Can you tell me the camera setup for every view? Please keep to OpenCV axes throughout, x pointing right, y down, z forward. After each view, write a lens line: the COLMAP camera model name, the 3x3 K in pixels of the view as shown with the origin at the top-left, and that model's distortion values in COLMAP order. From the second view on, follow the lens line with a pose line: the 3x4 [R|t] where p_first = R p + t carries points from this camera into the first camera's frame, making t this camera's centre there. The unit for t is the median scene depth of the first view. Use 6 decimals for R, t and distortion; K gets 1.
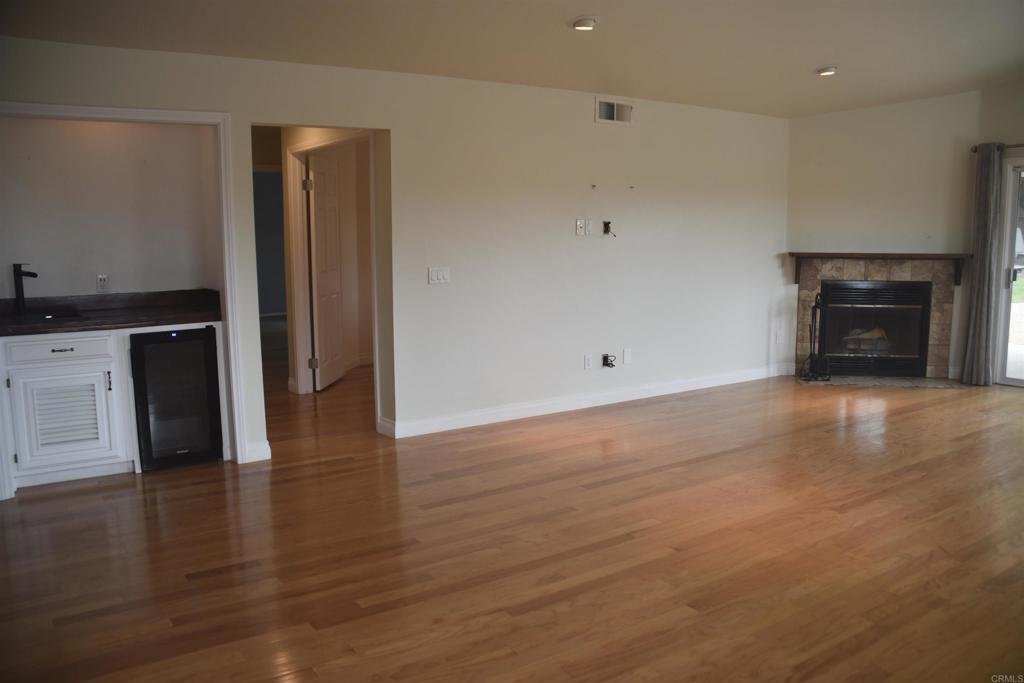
lens RADIAL K [[830.5, 0, 510.9], [0, 830.5, 345.3], [0, 0, 1]] dist [-0.172714, 0.127387]
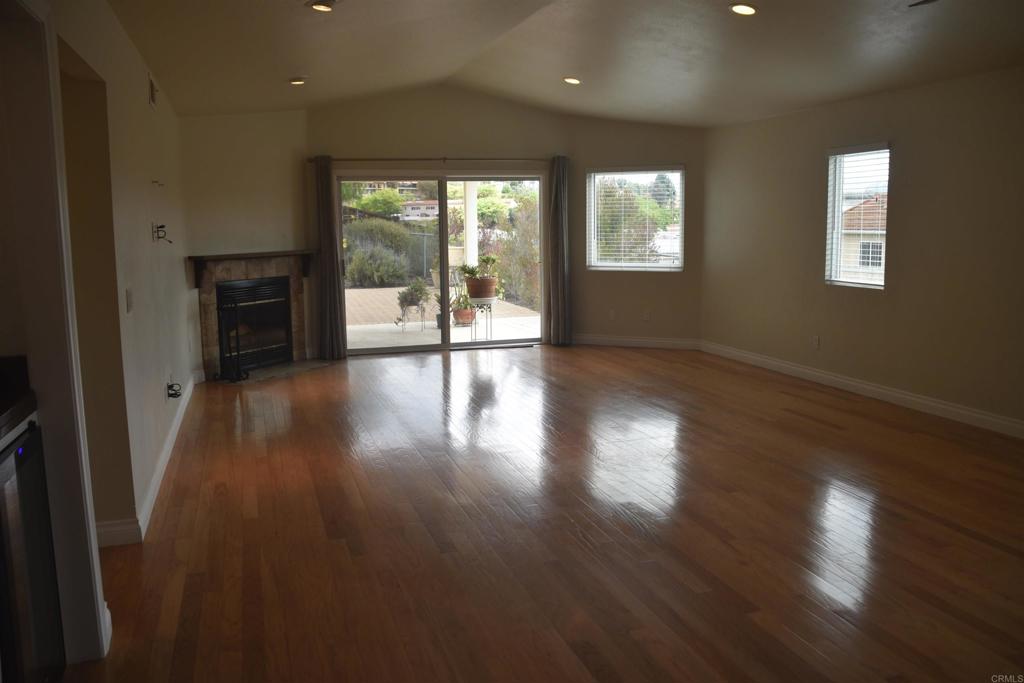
lens RADIAL K [[830.5, 0, 512.8], [0, 830.5, 345.4], [0, 0, 1]] dist [-0.172714, 0.127387]
pose [[0.290028, -0.132834, 0.947755, -0.633646], [0.142751, 0.985246, 0.094404, -0.061969], [-0.946312, 0.107913, 0.304712, 0.476921]]
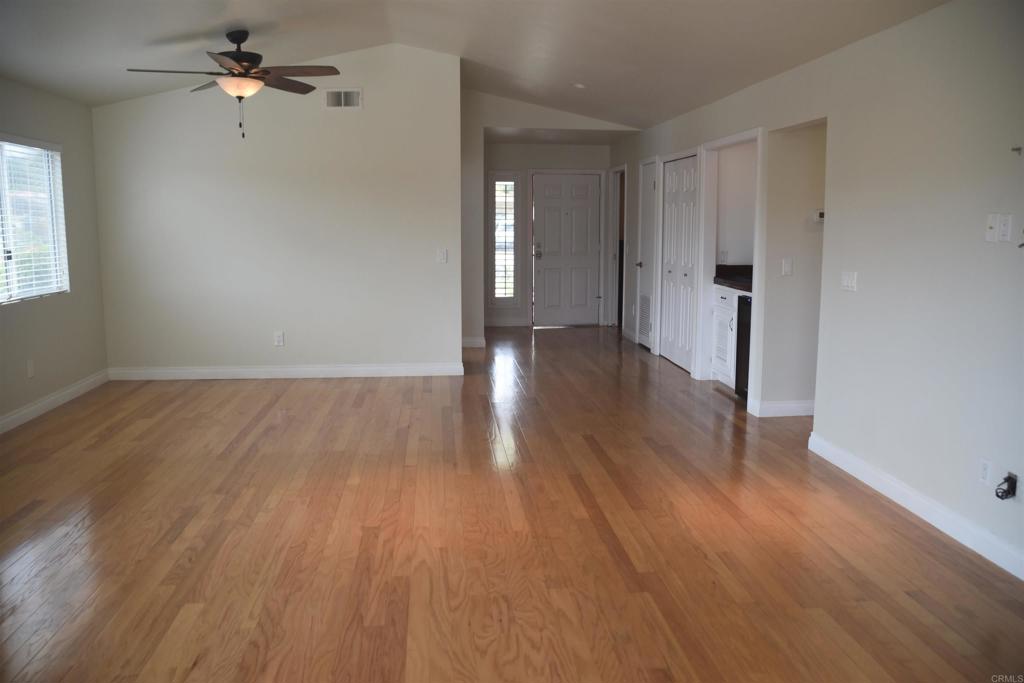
lens RADIAL K [[830.5, 0, 512.9], [0, 830.5, 342.9], [0, 0, 1]] dist [-0.172714, 0.127387]
pose [[-0.477323, 0.144772, -0.866720, 0.779483], [-0.122812, 0.965663, 0.228935, -0.165905], [0.870103, 0.215720, -0.443153, 1.059395]]
